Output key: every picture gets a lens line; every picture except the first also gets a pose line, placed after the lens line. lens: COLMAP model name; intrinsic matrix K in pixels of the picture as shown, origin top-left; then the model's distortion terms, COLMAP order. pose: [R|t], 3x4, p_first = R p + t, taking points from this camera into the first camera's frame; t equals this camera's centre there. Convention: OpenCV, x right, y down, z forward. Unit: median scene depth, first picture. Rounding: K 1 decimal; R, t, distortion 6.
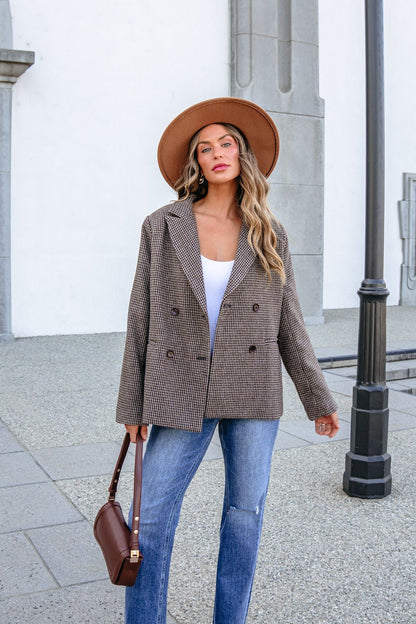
lens RADIAL K [[731.6, 0, 207.5], [0, 731.6, 288.9], [0, 0, 1]] dist [-0.175579, 0.000000]
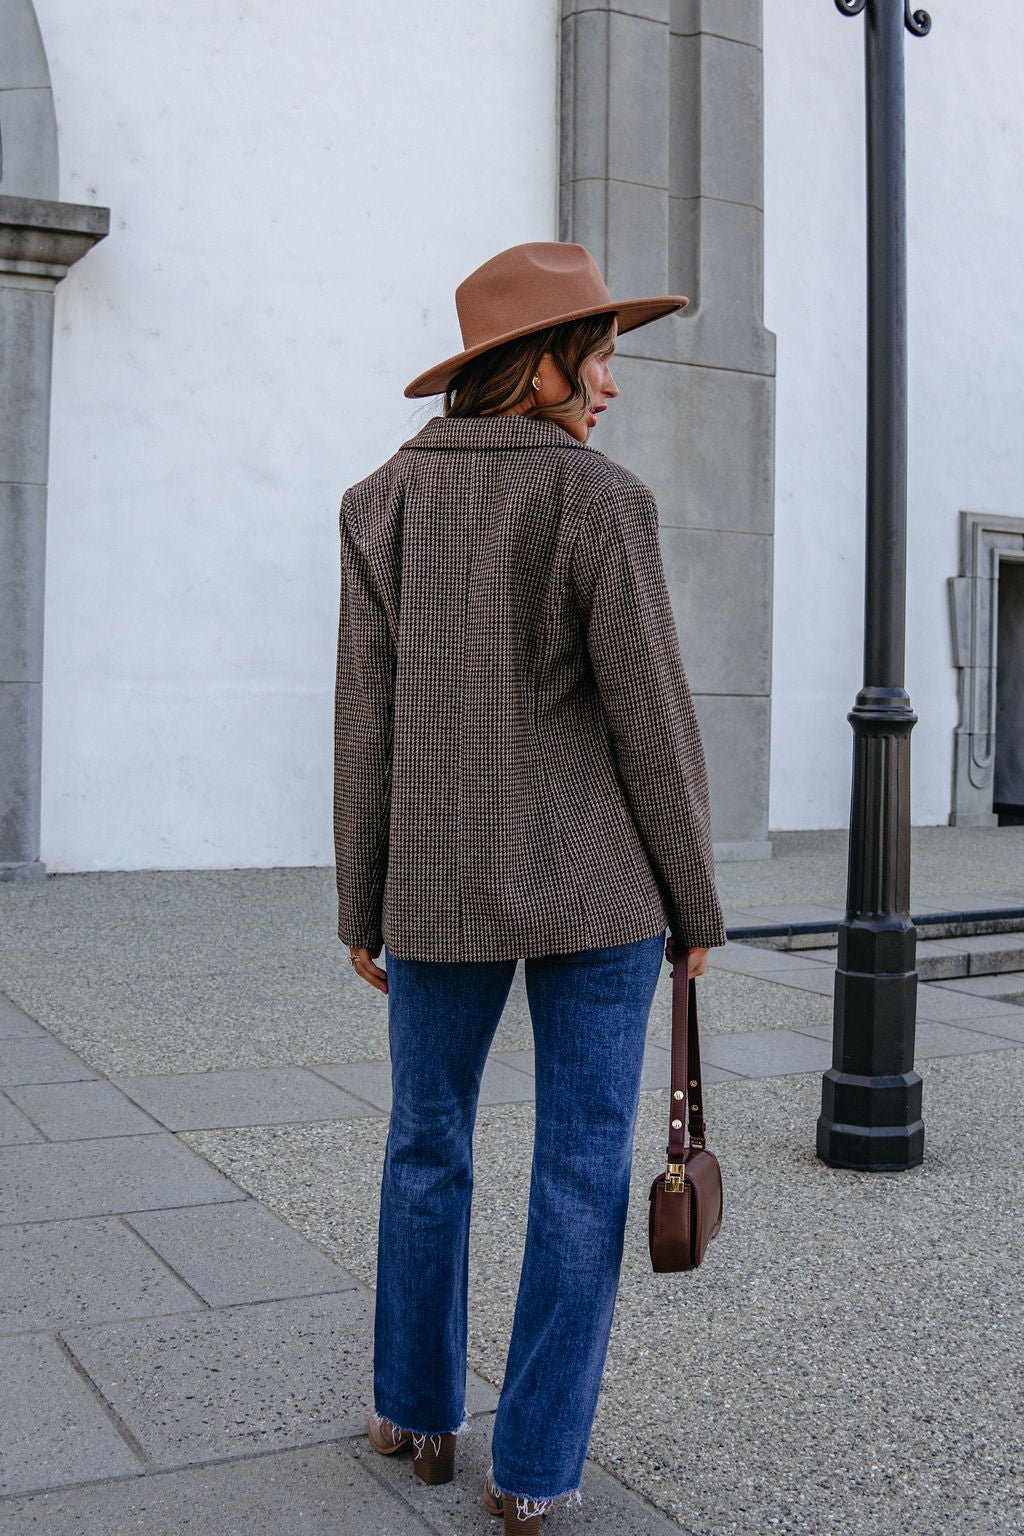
lens RADIAL K [[1800.8, 0, 510.1], [0, 1800.8, 708.5], [0, 0, 1]] dist [-0.175579, 0.000000]
pose [[0.999811, 0.013017, 0.014431, -0.021968], [-0.012153, 0.998221, -0.058364, 0.061466], [-0.015165, 0.058177, 0.998191, -0.116667]]
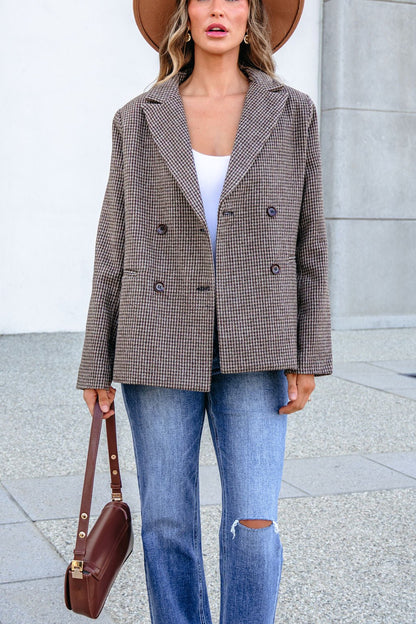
lens RADIAL K [[1086.0, 0, 203.2], [0, 1086.0, 285.6], [0, 0, 1]] dist [0.034029, 0.000000]
pose [[0.996305, 0.014106, -0.084723, 0.026431], [-0.014178, 0.999899, -0.000248, 0.041474], [0.084711, 0.001449, 0.996405, -0.006806]]
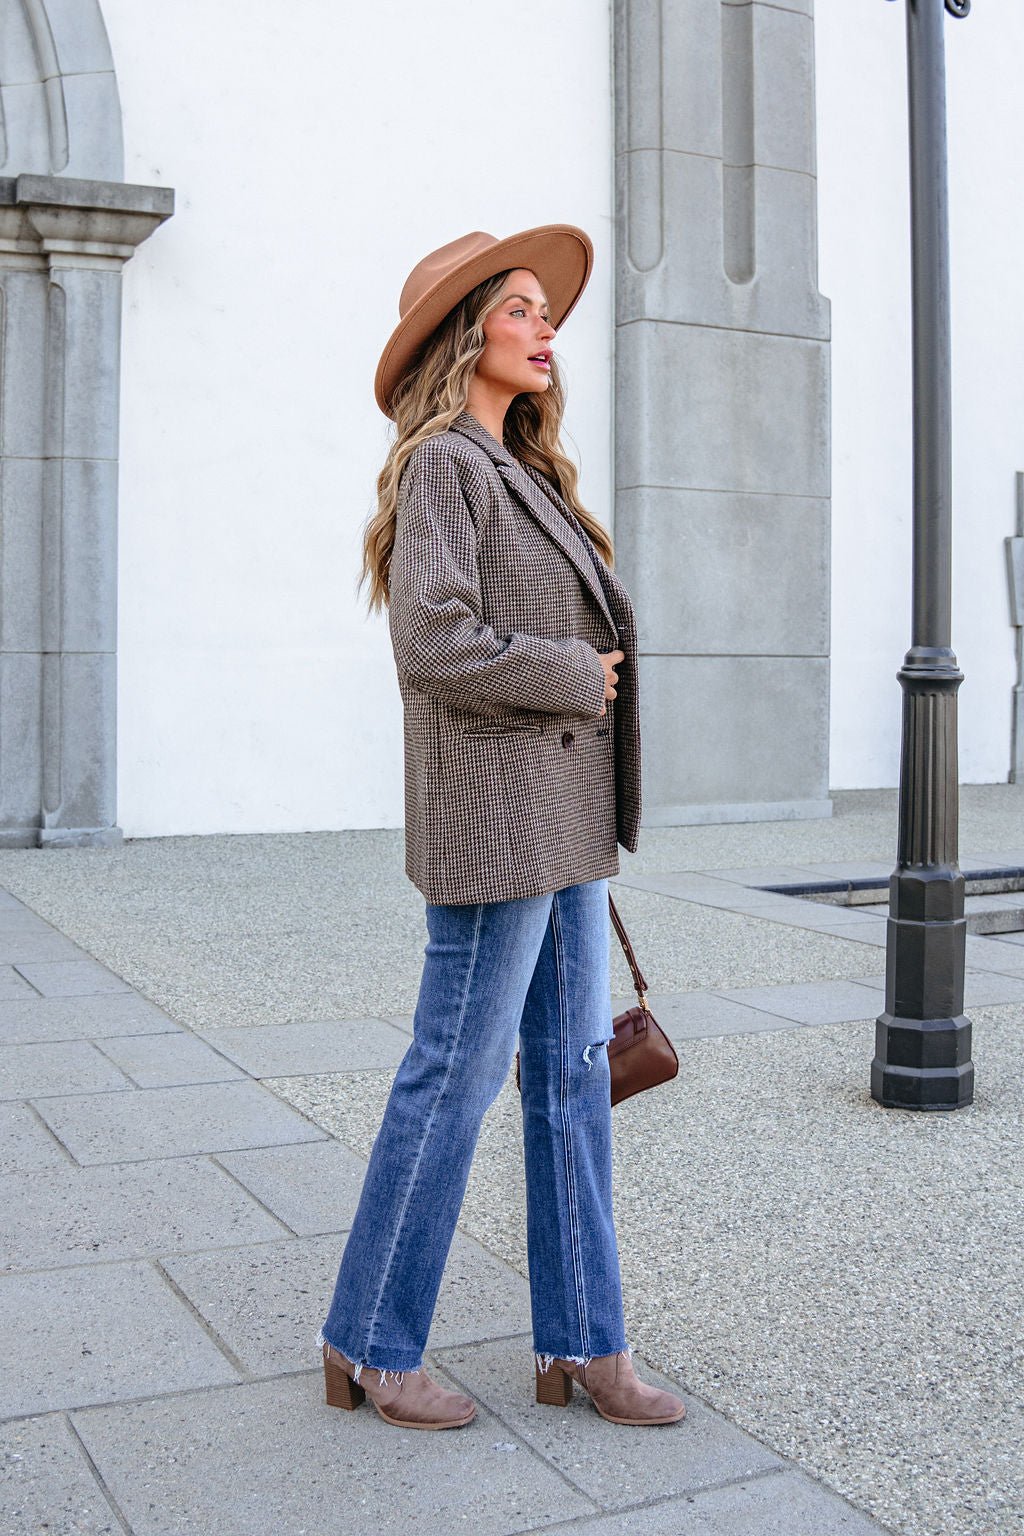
lens RADIAL K [[1800.8, 0, 509.7], [0, 1800.8, 702.5], [0, 0, 1]] dist [-0.175579, 0.000000]
pose [[0.999784, 0.000912, -0.020777, -0.022762], [-0.001774, 0.999135, -0.041538, 0.064590], [0.020721, 0.041566, 0.998921, -0.165641]]
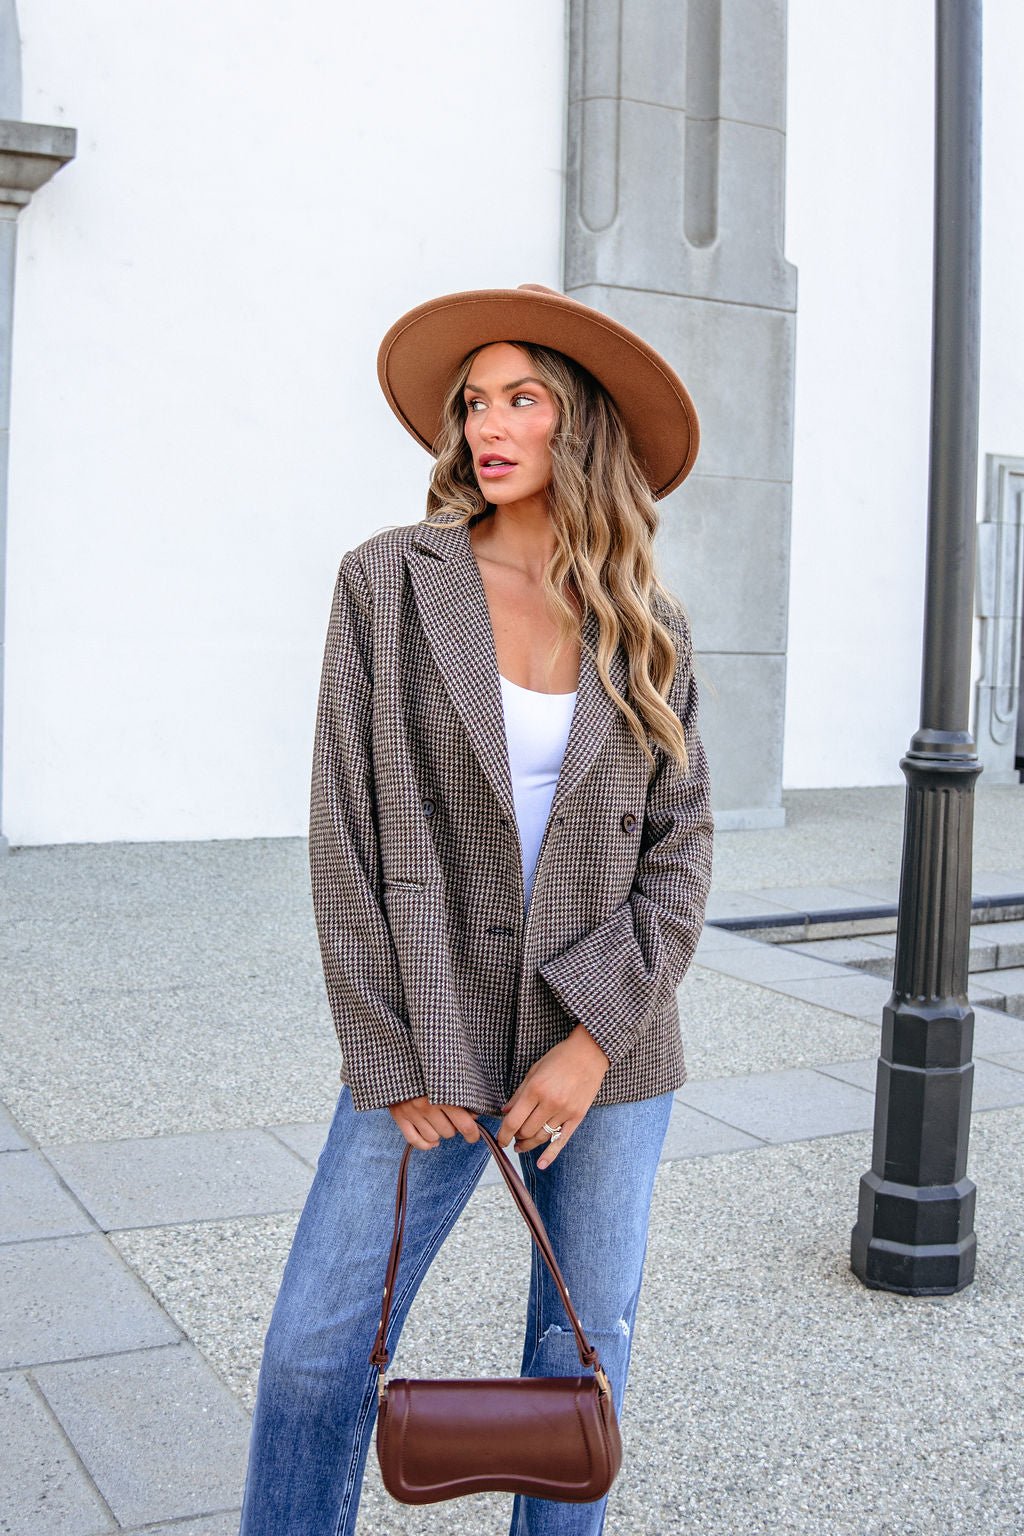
lens RADIAL K [[1800.8, 0, 505.3], [0, 1800.8, 712.4], [0, 0, 1]] dist [-0.175579, 0.000000]
pose [[0.999700, 0.022085, 0.010608, -0.013809], [-0.022001, 0.999726, -0.008000, -0.009304], [-0.010781, 0.007764, 0.999912, 0.044002]]
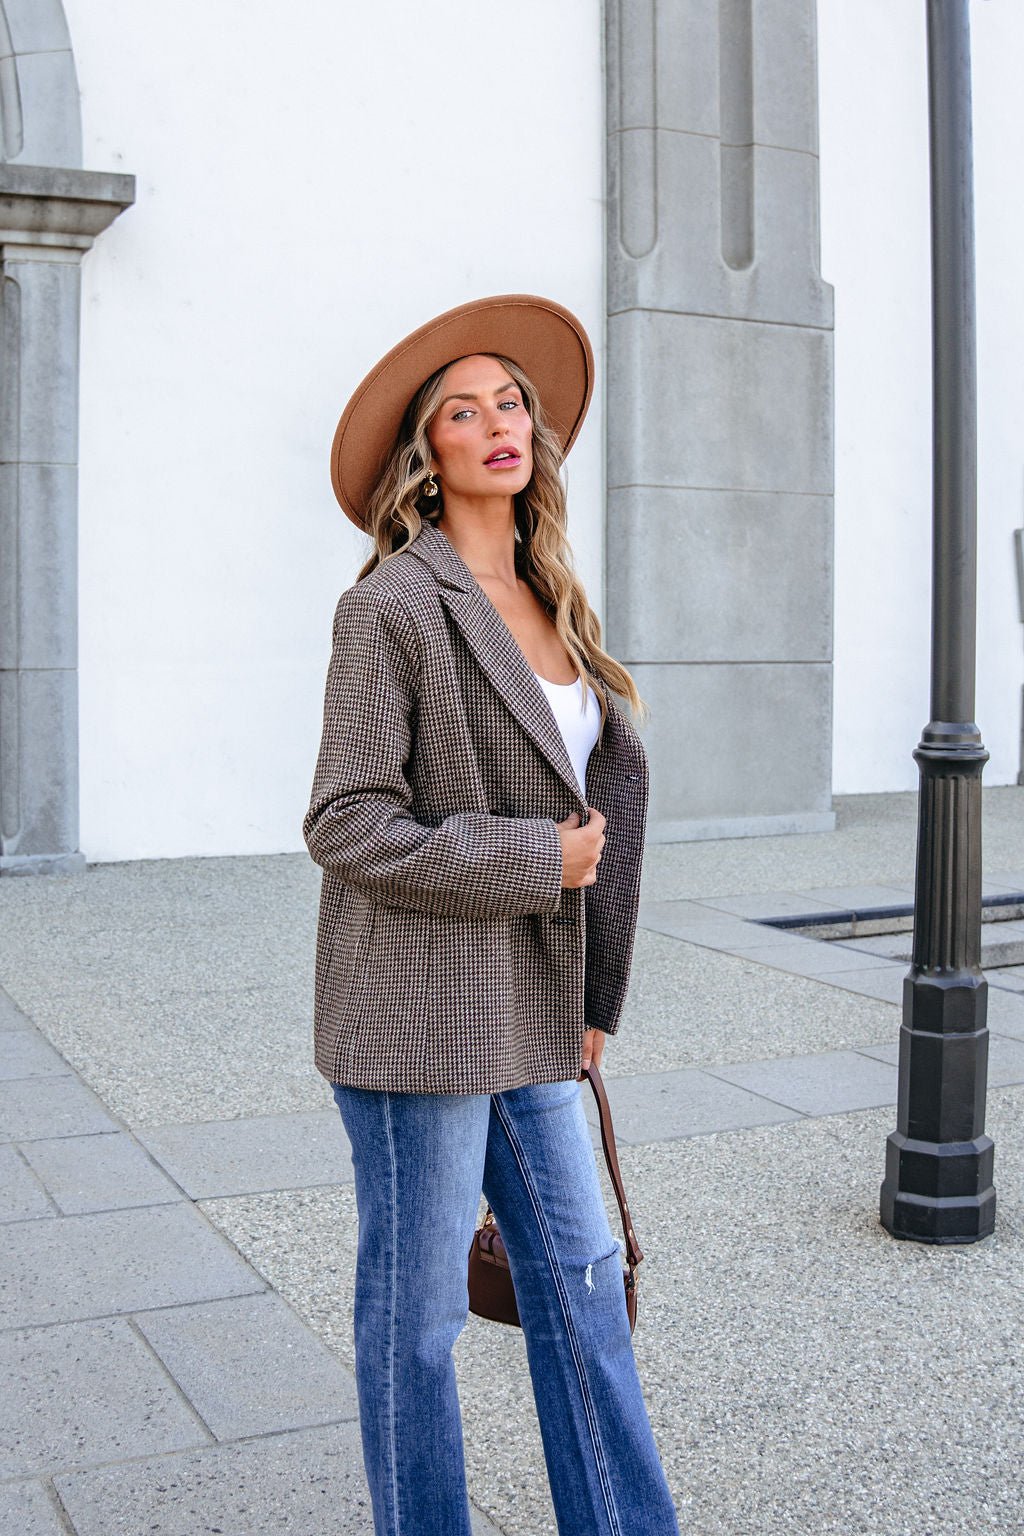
lens RADIAL K [[1800.8, 0, 505.4], [0, 1800.8, 714.6], [0, 0, 1]] dist [-0.175579, 0.000000]
pose [[0.999725, -0.000958, -0.023433, -0.005922], [0.000561, 0.999857, -0.016915, -0.000712], [0.023446, 0.016897, 0.999582, -0.038893]]
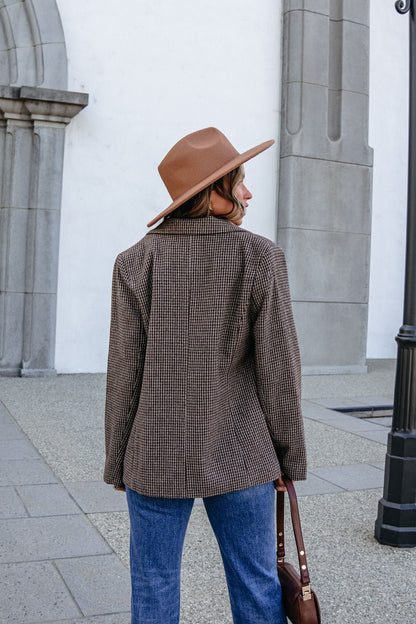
lens RADIAL K [[731.6, 0, 204.5], [0, 731.6, 291.1], [0, 0, 1]] dist [-0.175579, 0.000000]
pose [[0.996974, 0.035433, -0.069190, 0.010018], [-0.039491, 0.997525, -0.058178, 0.007165], [0.066958, 0.060734, 0.995906, -0.009143]]
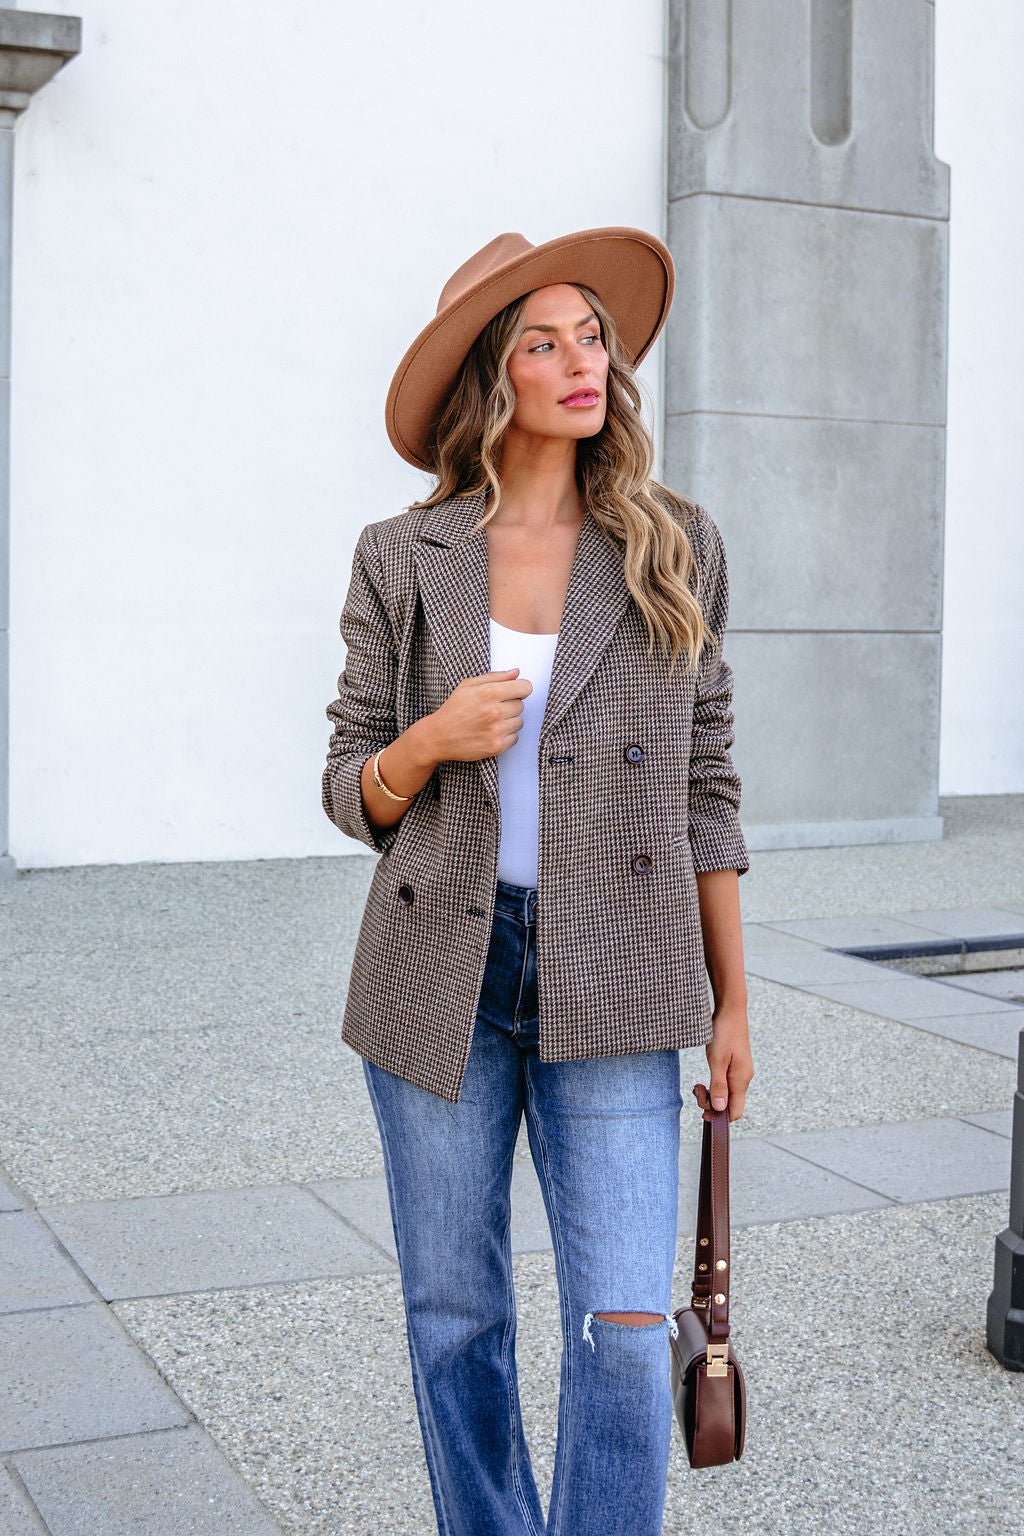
lens RADIAL K [[2157.0, 0, 499.5], [0, 2157.0, 715.0], [0, 0, 1]] dist [-0.105832, 0.000000]
pose [[0.998808, 0.010294, -0.047714, 0.009932], [-0.010677, 0.999913, -0.007790, 0.002207], [0.047630, 0.008290, 0.998831, 0.020564]]
